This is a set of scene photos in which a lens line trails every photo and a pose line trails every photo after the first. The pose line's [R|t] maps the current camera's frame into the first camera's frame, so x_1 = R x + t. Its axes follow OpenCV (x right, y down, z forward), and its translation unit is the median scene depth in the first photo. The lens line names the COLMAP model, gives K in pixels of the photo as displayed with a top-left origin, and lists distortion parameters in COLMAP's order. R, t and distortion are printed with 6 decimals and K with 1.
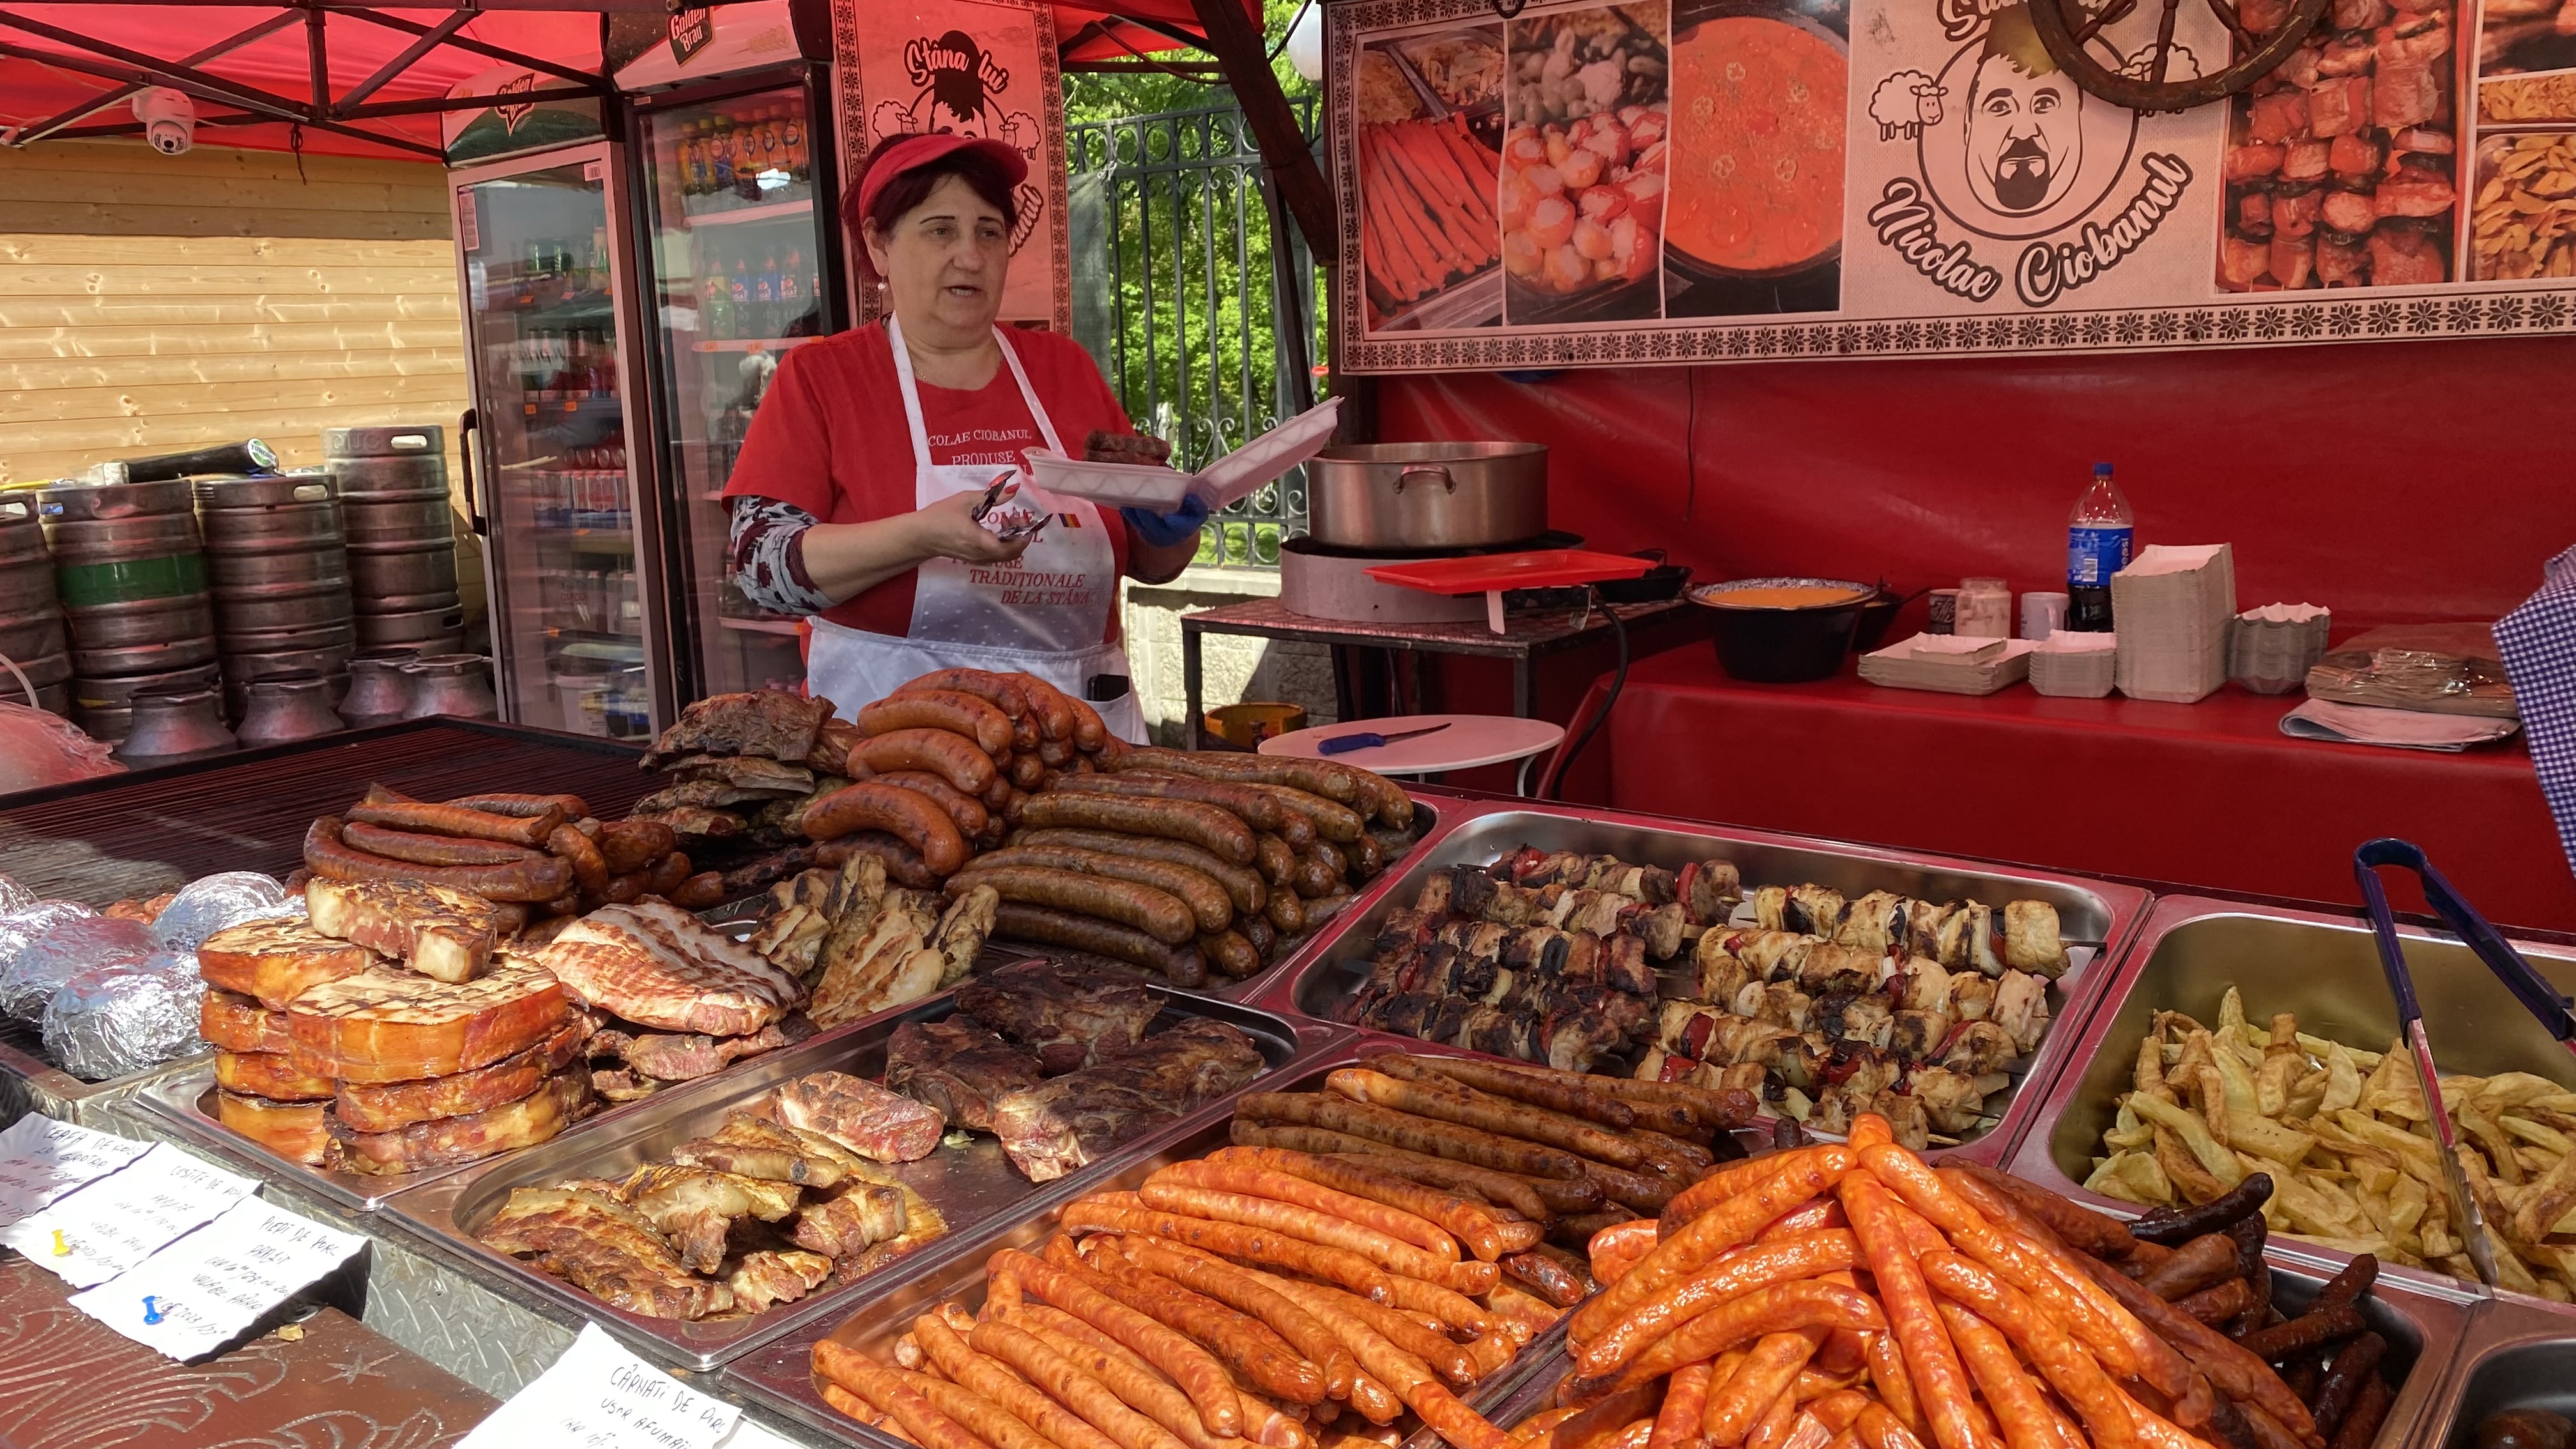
lens RADIAL K [[1962.5, 0, 1284.4], [0, 1962.5, 666.4], [0, 0, 1]] dist [0.066934, 0.000220]
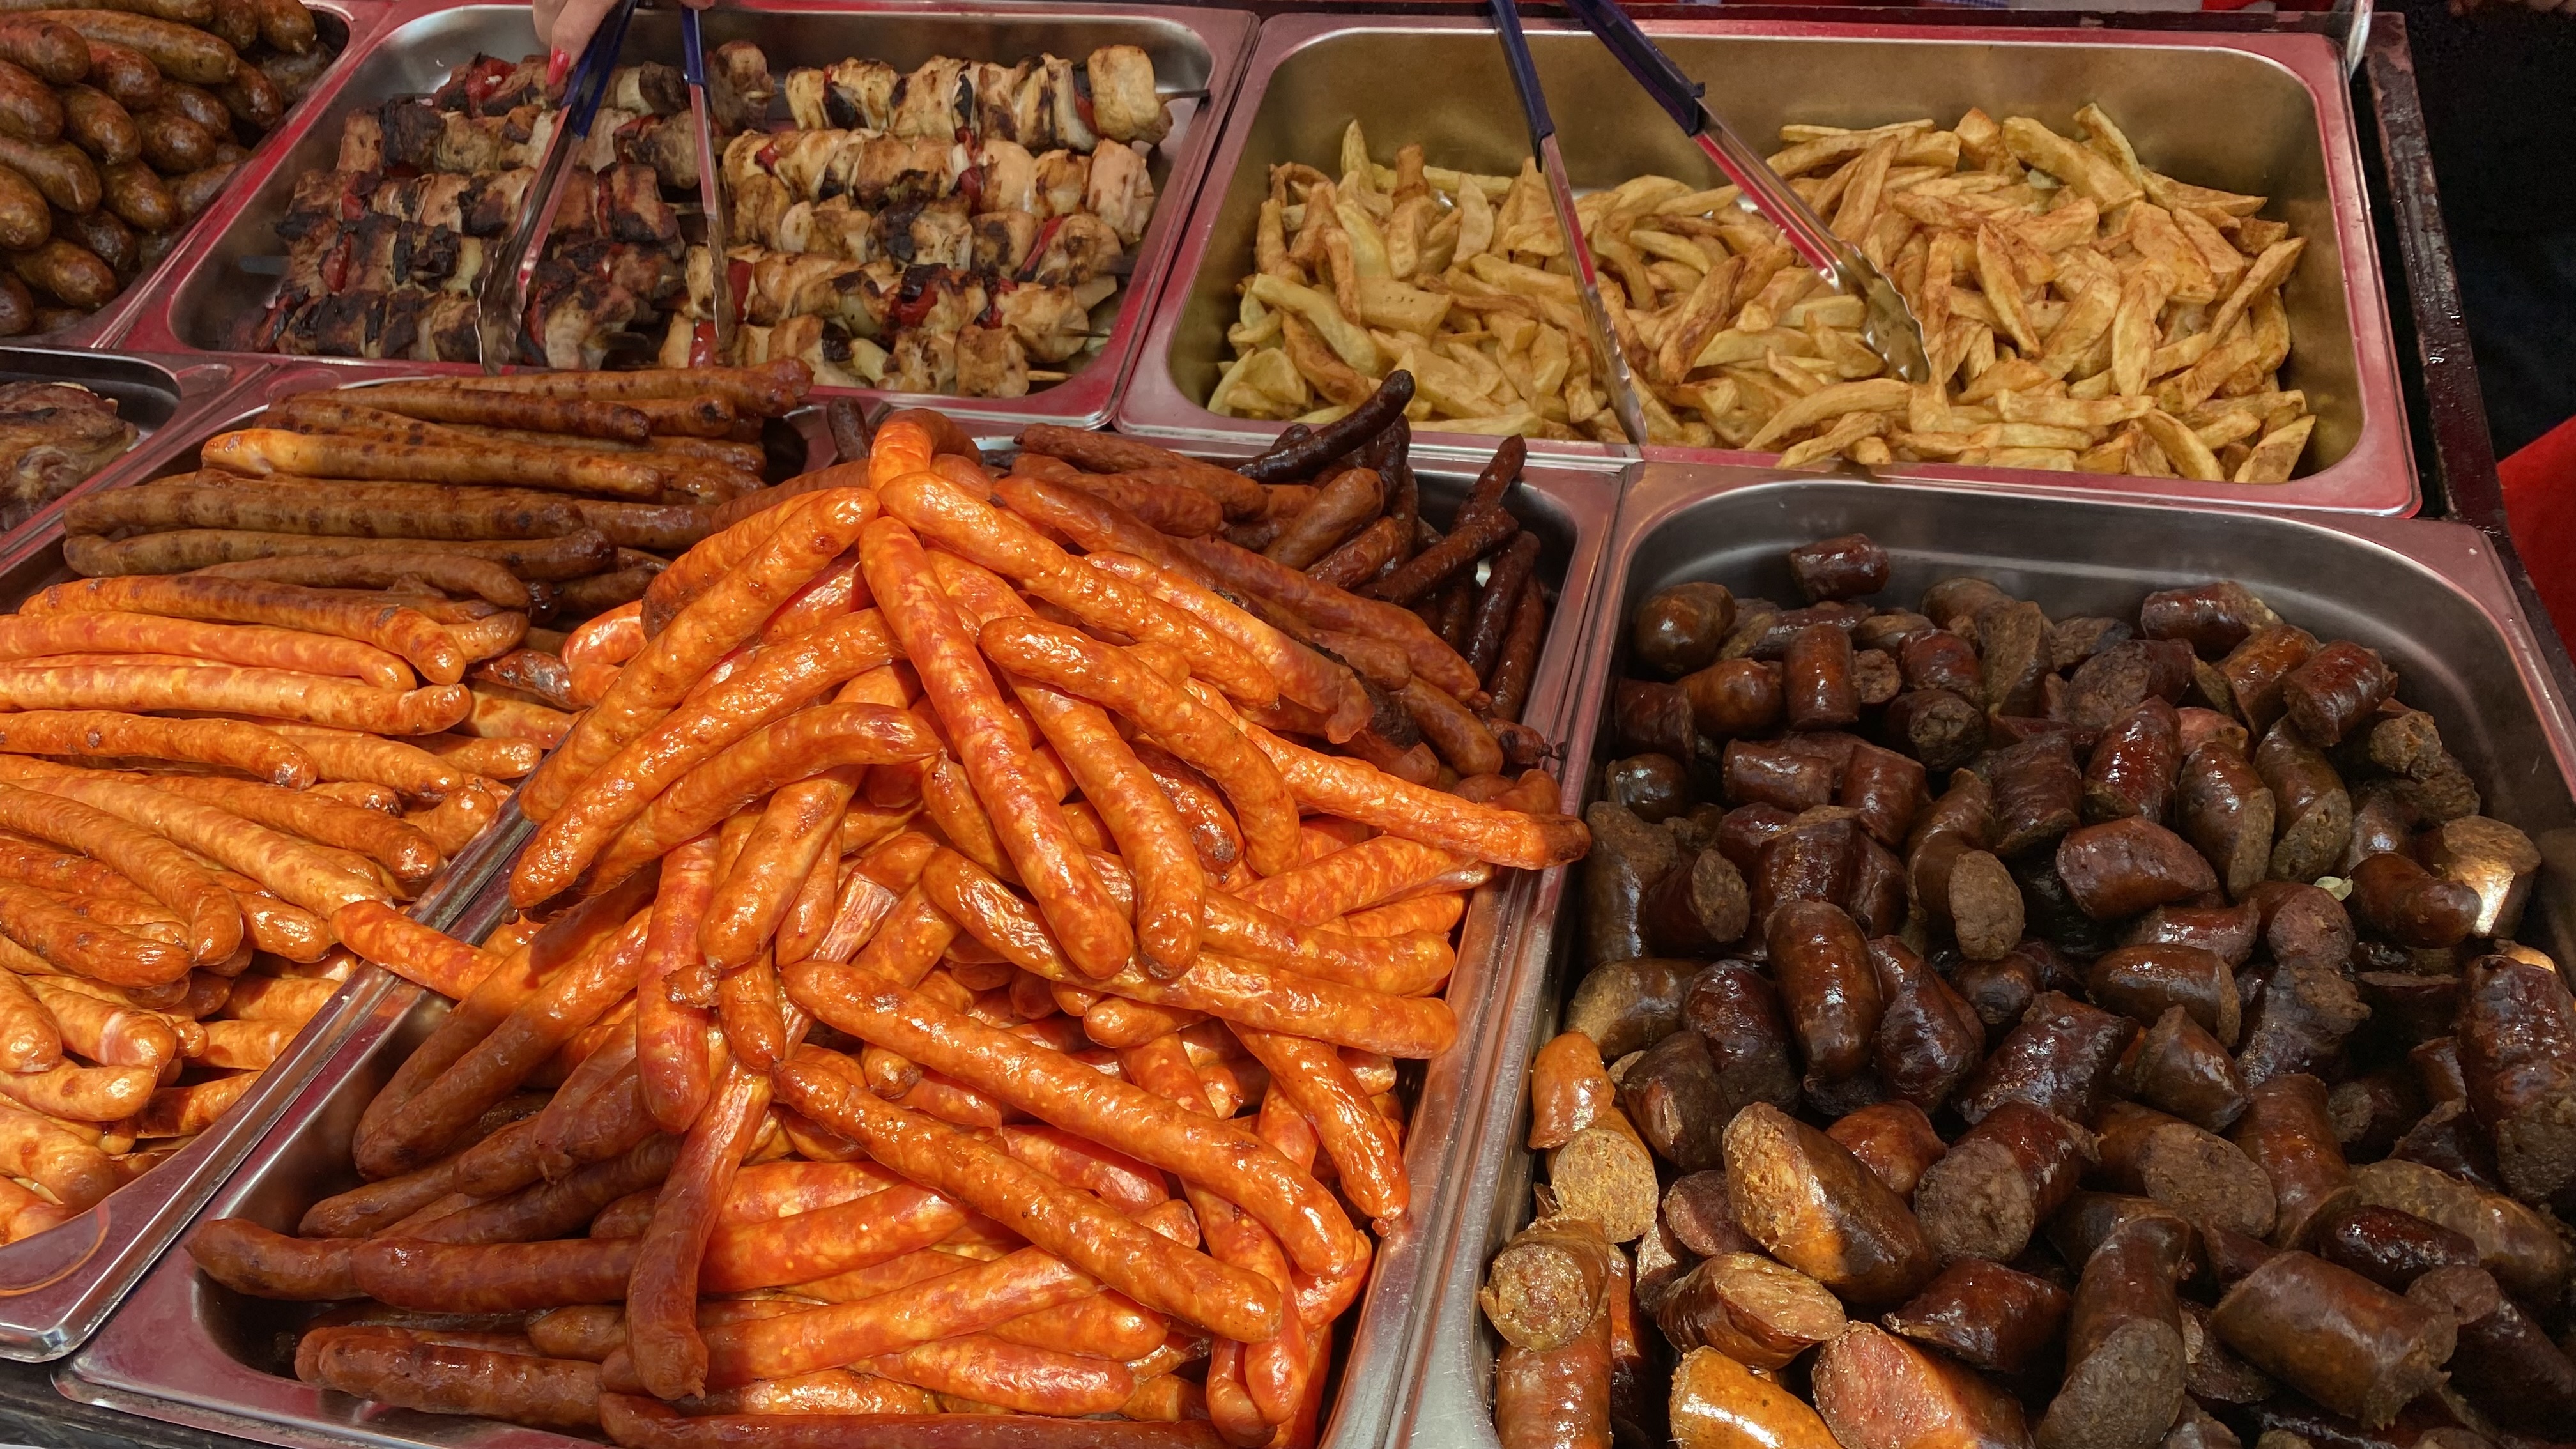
lens RADIAL K [[2038.9, 0, 1288.0], [0, 2038.9, 724.5], [0, 0, 1]] dist [-0.014601, 0.009060]
pose [[0.905978, -0.245688, 0.344734, 0.102432], [0.081673, 0.900494, 0.427130, 0.024323], [-0.415372, -0.358815, 0.835894, 0.224879]]
